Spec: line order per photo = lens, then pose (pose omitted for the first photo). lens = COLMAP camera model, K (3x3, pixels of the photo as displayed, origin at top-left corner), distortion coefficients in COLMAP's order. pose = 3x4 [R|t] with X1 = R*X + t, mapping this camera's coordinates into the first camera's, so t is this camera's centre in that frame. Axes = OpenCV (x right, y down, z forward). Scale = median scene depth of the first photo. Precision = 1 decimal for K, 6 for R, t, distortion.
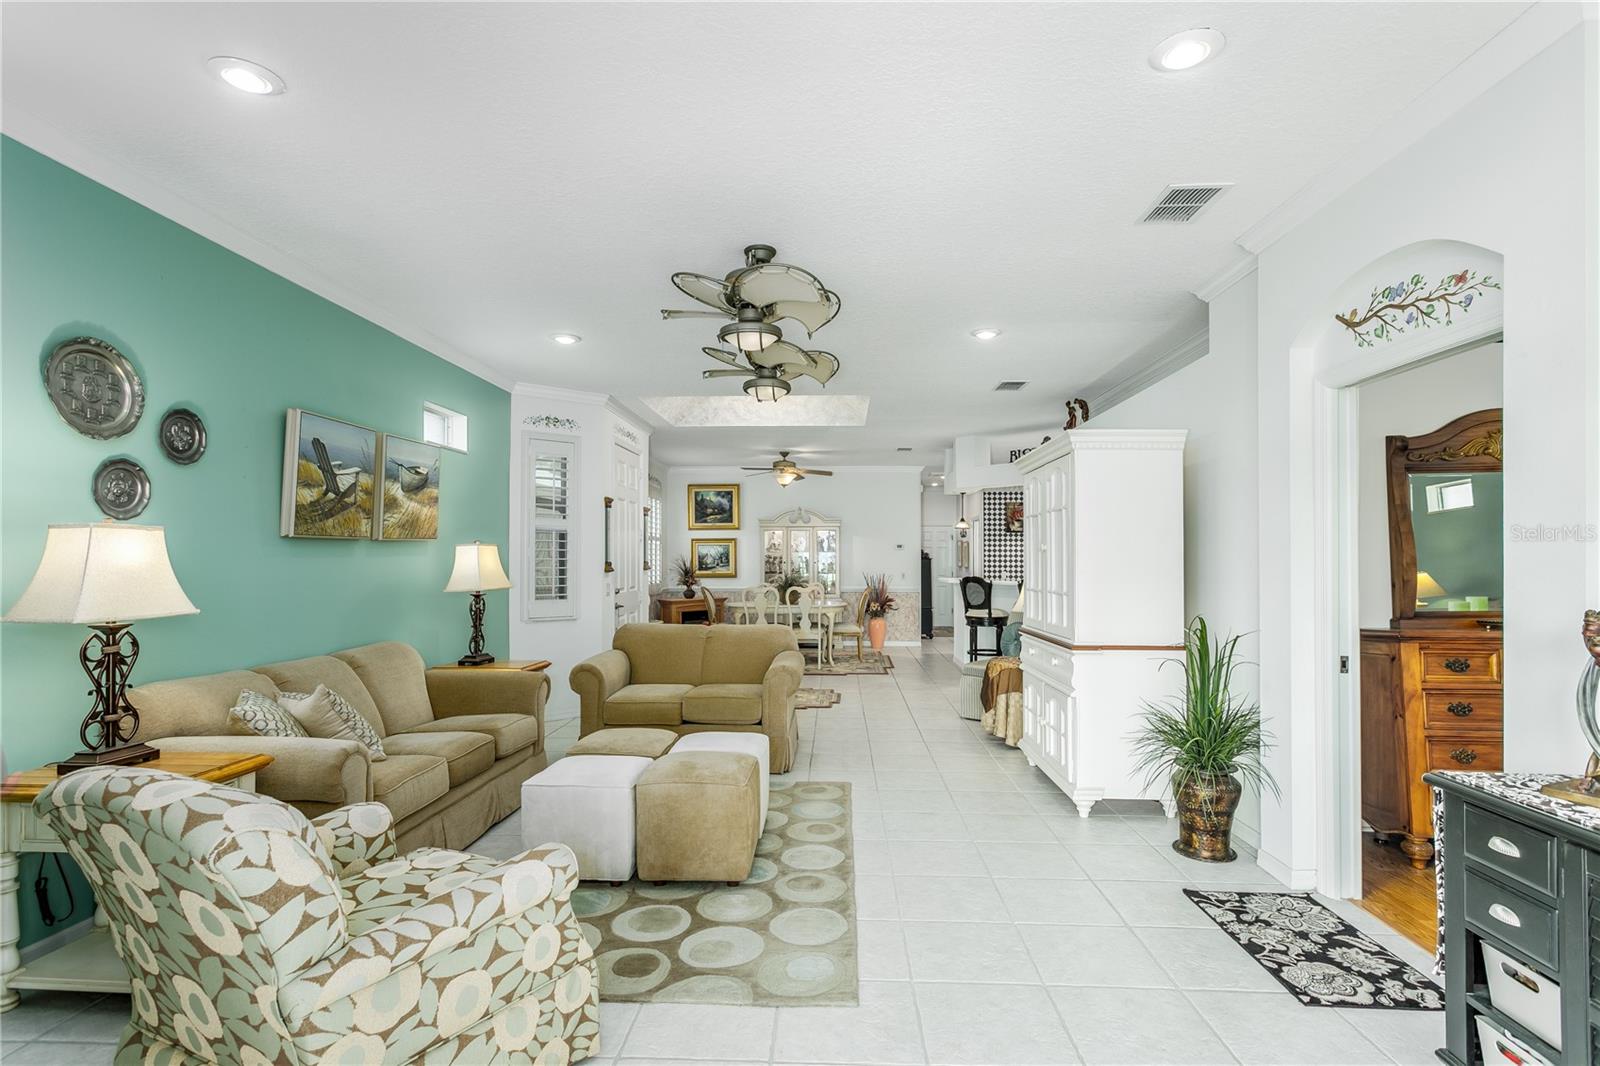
lens RADIAL K [[774.1, 0, 801.9], [0, 774.1, 555.7], [0, 0, 1]] dist [-0.000179, -0.000700]
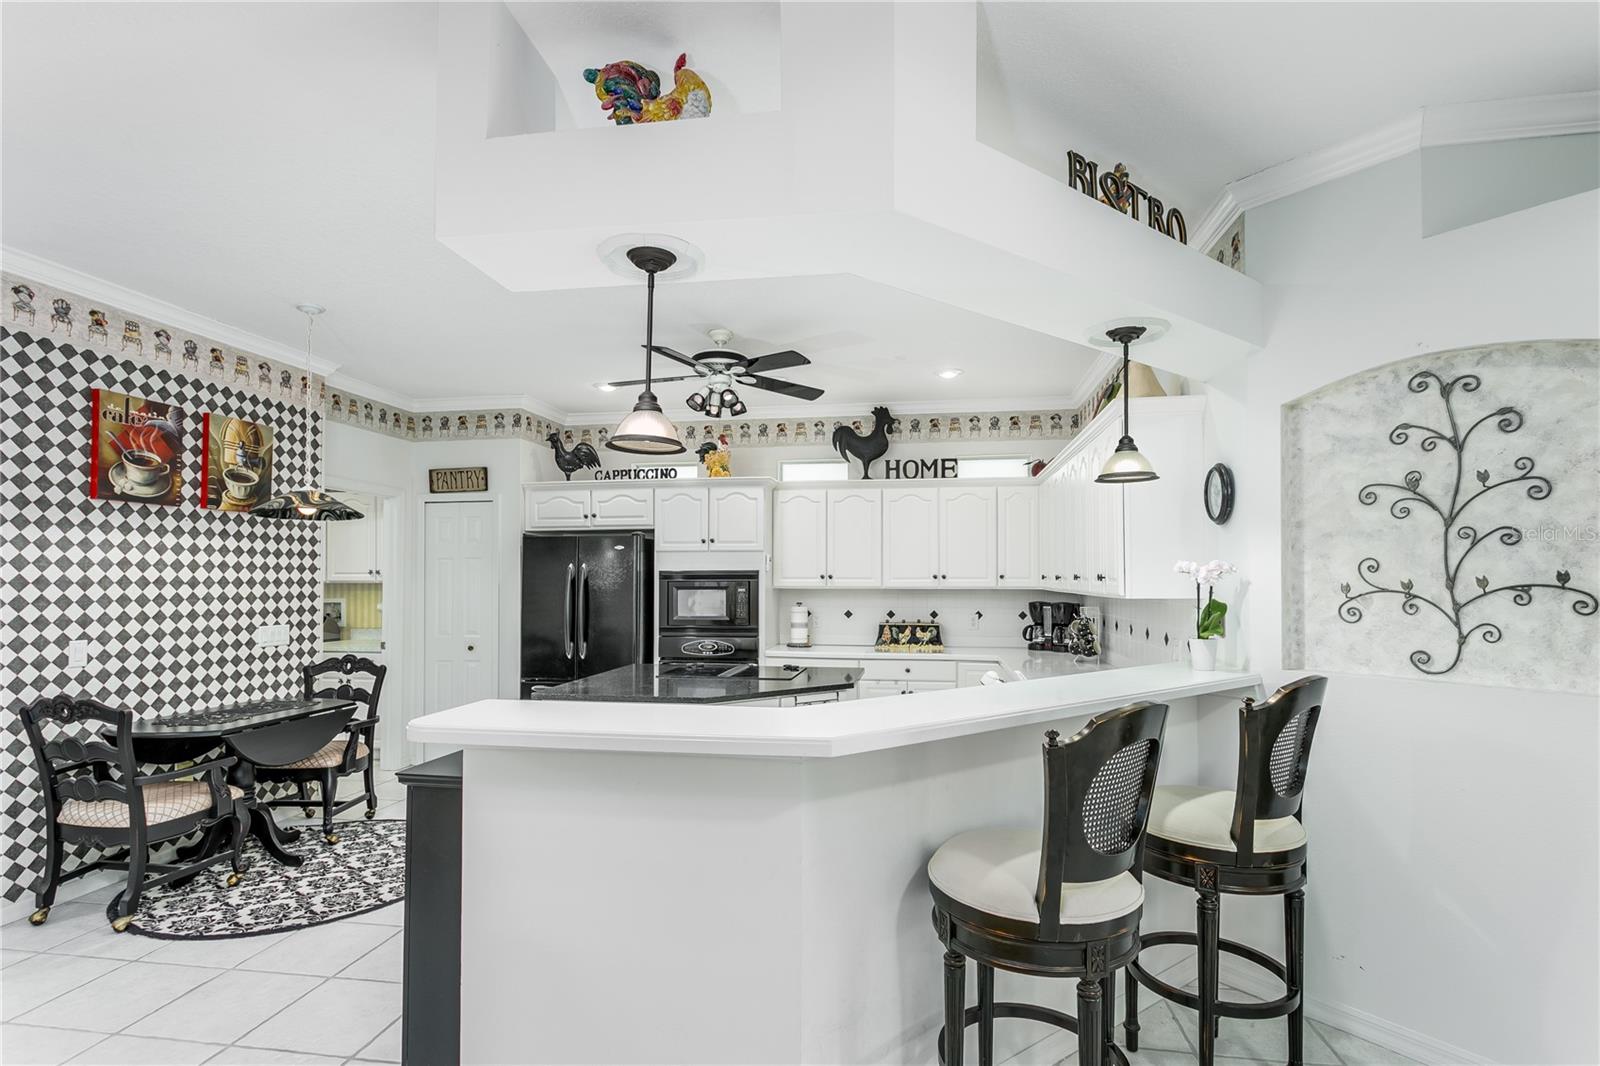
lens RADIAL K [[774.1, 0, 801.9], [0, 774.1, 555.7], [0, 0, 1]] dist [-0.000179, -0.000700]
pose [[0.107820, 0.026218, 0.993825, 0.019461], [-0.004027, 0.999656, -0.025935, -0.003482], [-0.994162, -0.001206, 0.107889, 0.764464]]
